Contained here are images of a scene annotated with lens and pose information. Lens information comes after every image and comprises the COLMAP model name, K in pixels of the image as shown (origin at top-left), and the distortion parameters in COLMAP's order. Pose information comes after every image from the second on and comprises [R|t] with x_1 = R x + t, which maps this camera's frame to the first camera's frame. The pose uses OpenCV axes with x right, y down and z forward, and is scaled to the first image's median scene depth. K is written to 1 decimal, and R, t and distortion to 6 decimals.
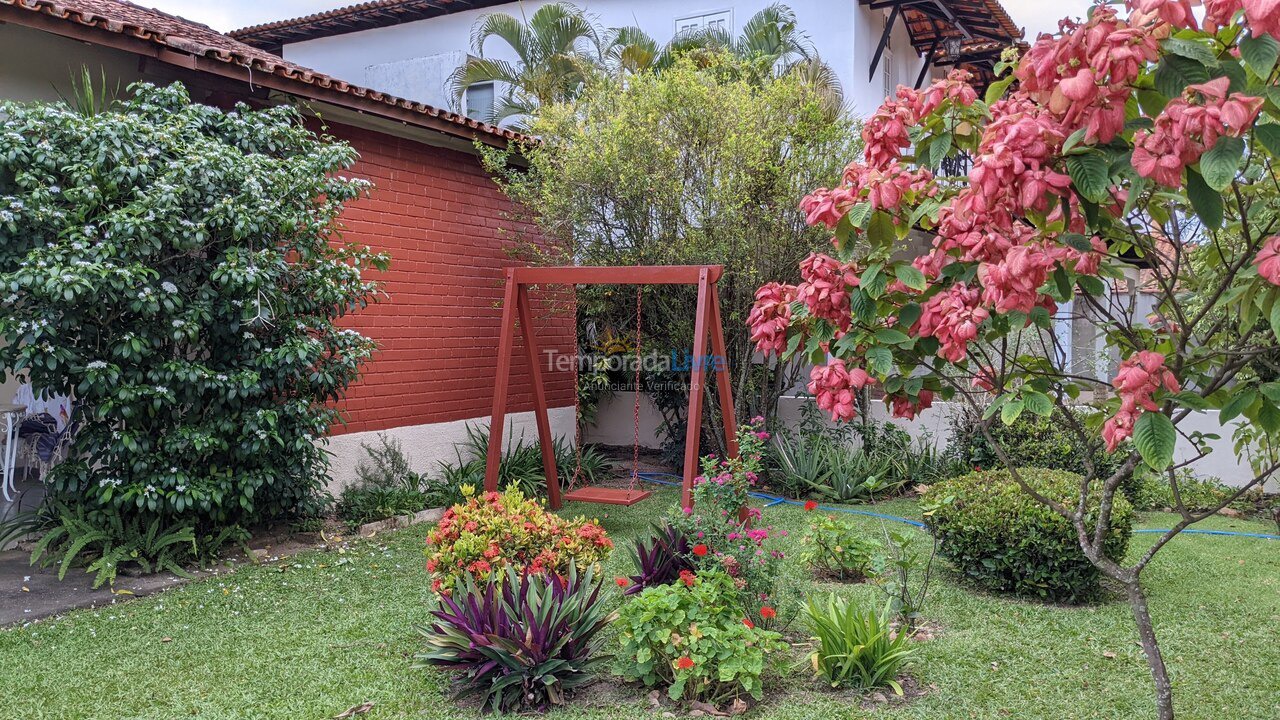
lens RADIAL K [[969.9, 0, 637.6], [0, 969.9, 360.0], [0, 0, 1]] dist [0.008549, -0.018720]
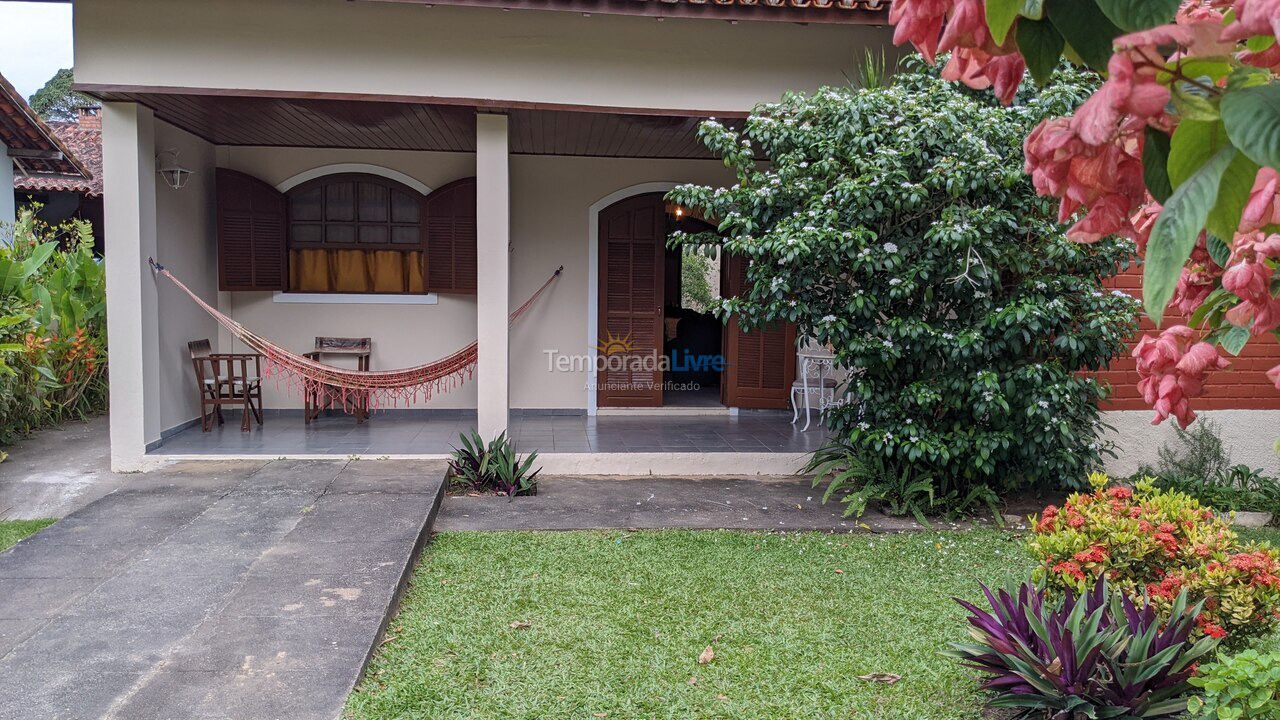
lens RADIAL K [[969.9, 0, 639.2], [0, 969.9, 363.4], [0, 0, 1]] dist [0.008549, -0.018720]
pose [[0.589951, 0.068620, -0.804518, 0.200647], [-0.036838, 0.997632, 0.058078, -0.000320], [0.806598, -0.004627, 0.591082, 0.142387]]
